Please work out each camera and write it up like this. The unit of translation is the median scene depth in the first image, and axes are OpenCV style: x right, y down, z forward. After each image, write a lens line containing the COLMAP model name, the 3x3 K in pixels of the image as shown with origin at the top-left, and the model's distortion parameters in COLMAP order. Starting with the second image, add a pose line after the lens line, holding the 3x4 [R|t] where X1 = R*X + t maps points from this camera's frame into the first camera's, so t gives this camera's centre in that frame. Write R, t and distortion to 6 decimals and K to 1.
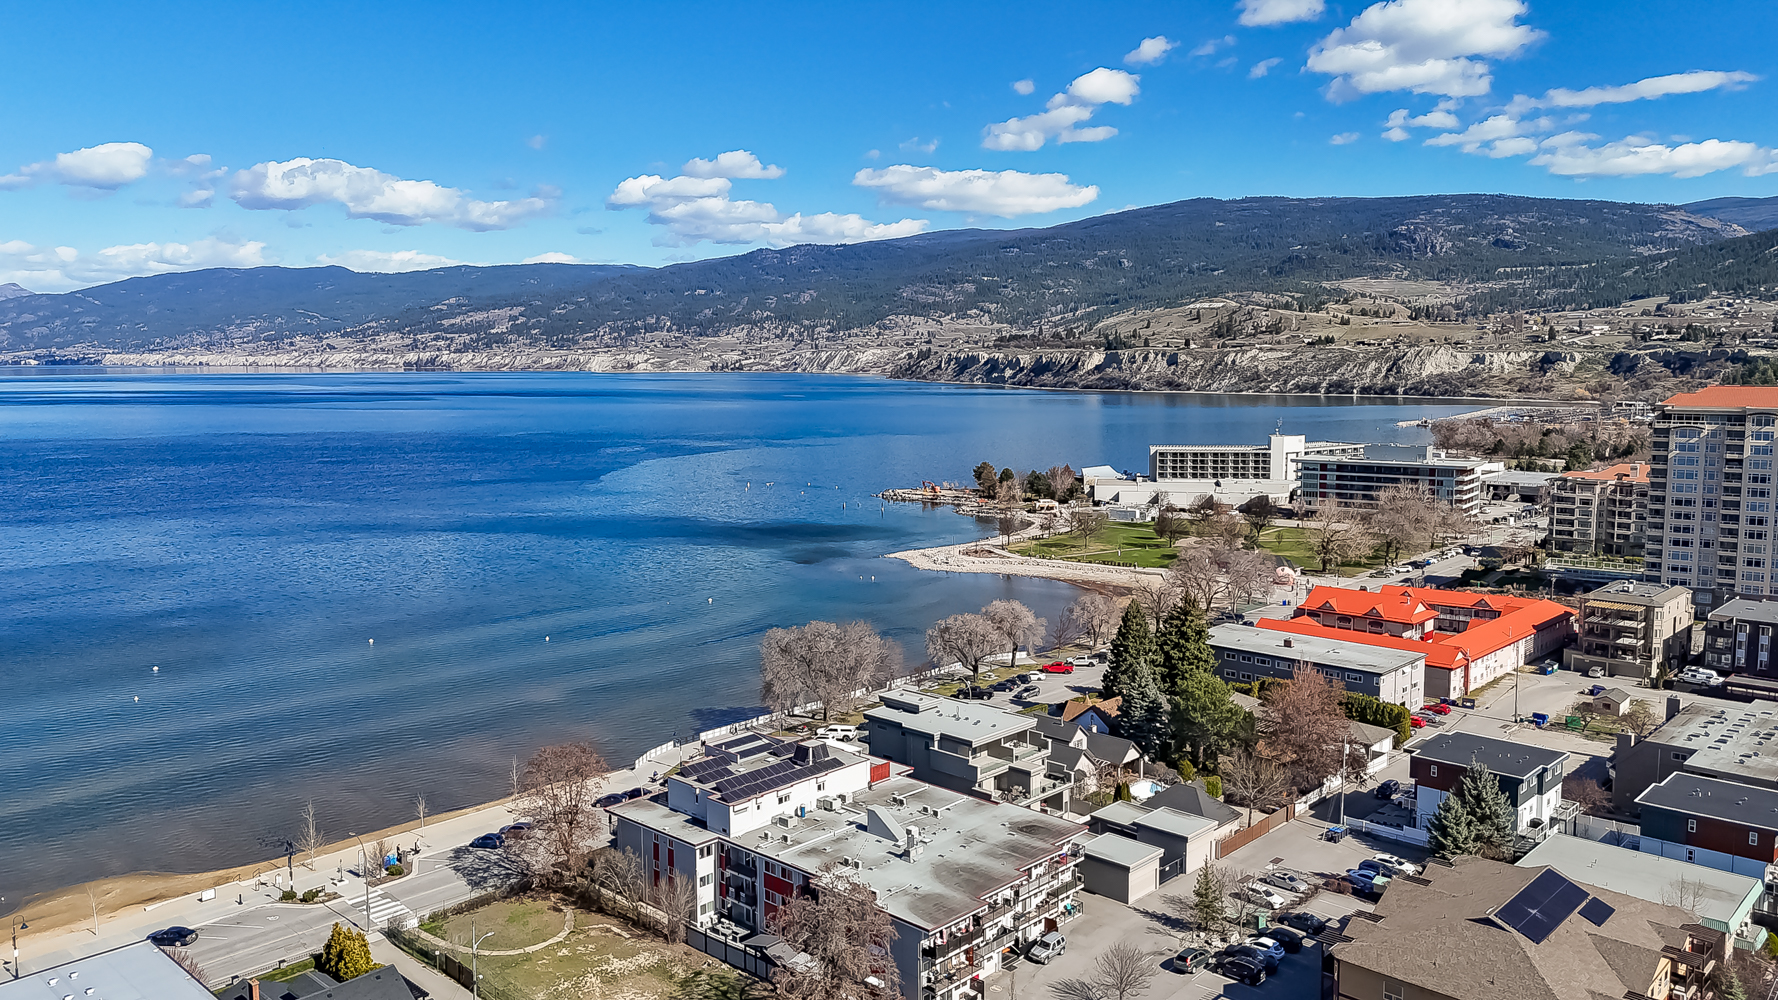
lens RADIAL K [[1304.8, 0, 904.7], [0, 1304.8, 499.8], [0, 0, 1]] dist [0.069088, -0.060685]
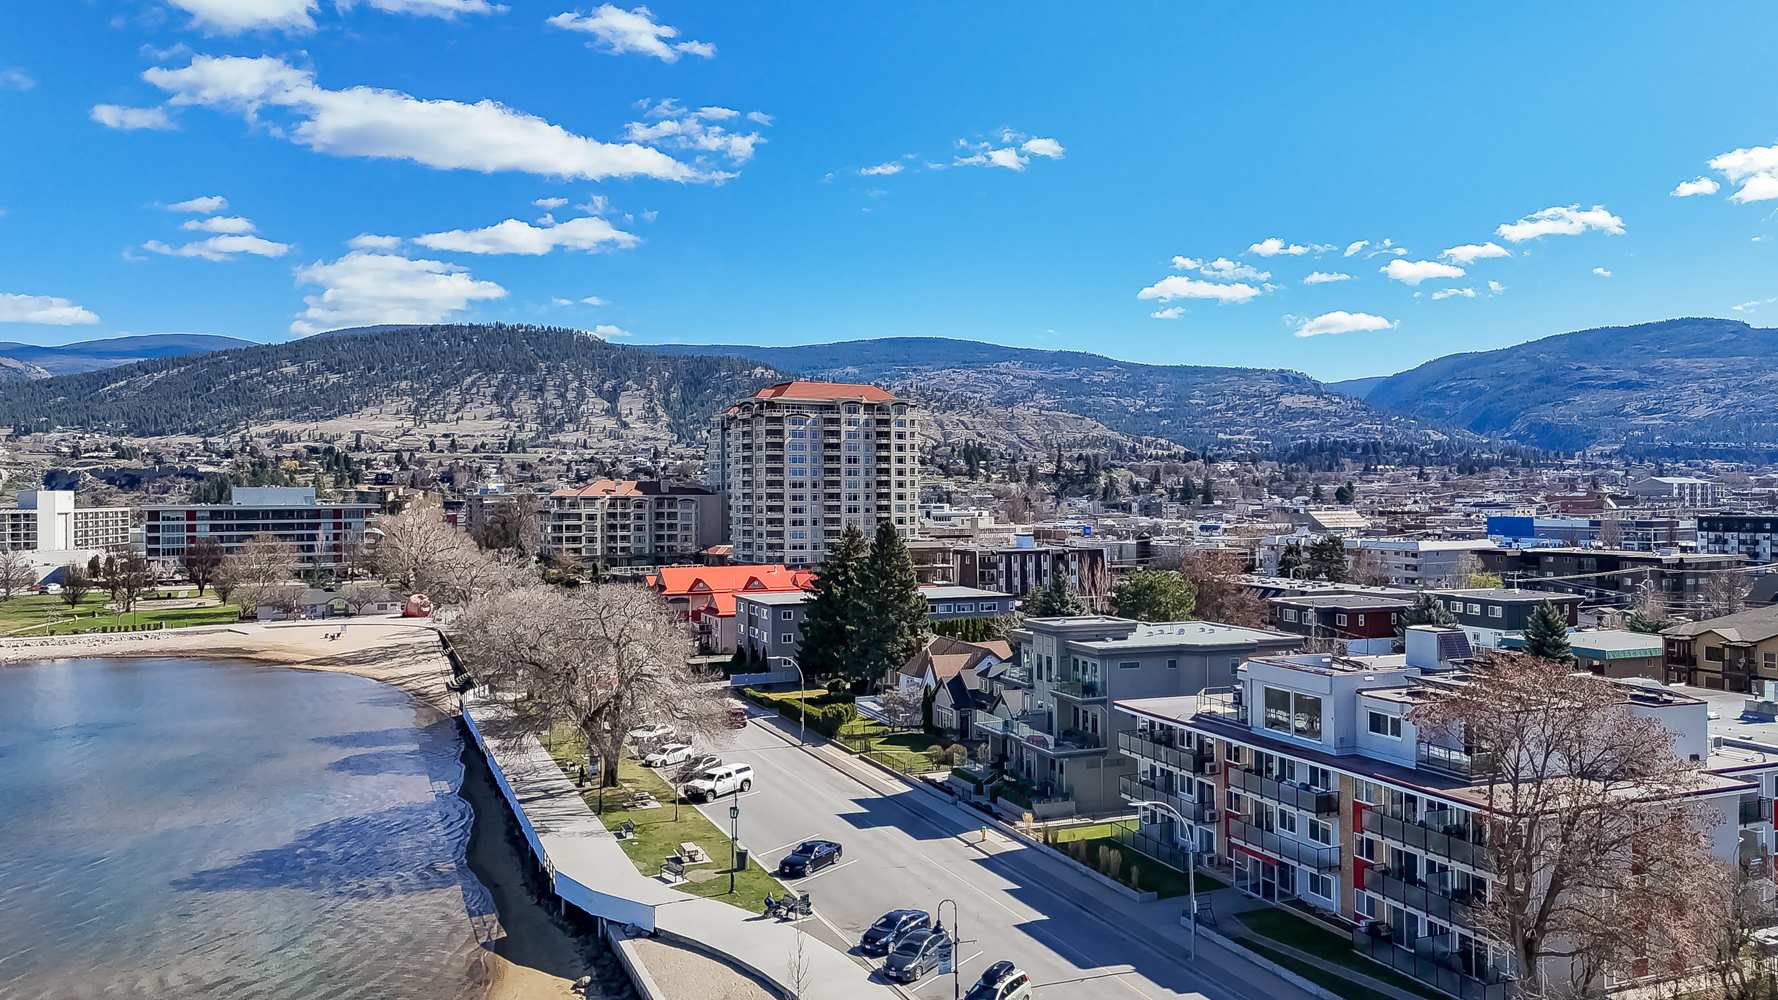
lens RADIAL K [[1304.8, 0, 891.3], [0, 1304.8, 494.8], [0, 0, 1]] dist [0.069088, -0.060685]
pose [[0.425019, 0.000227, 0.905185, -0.271910], [0.101381, 0.993696, -0.047851, 0.054355], [-0.899489, 0.112106, 0.422317, 0.386194]]
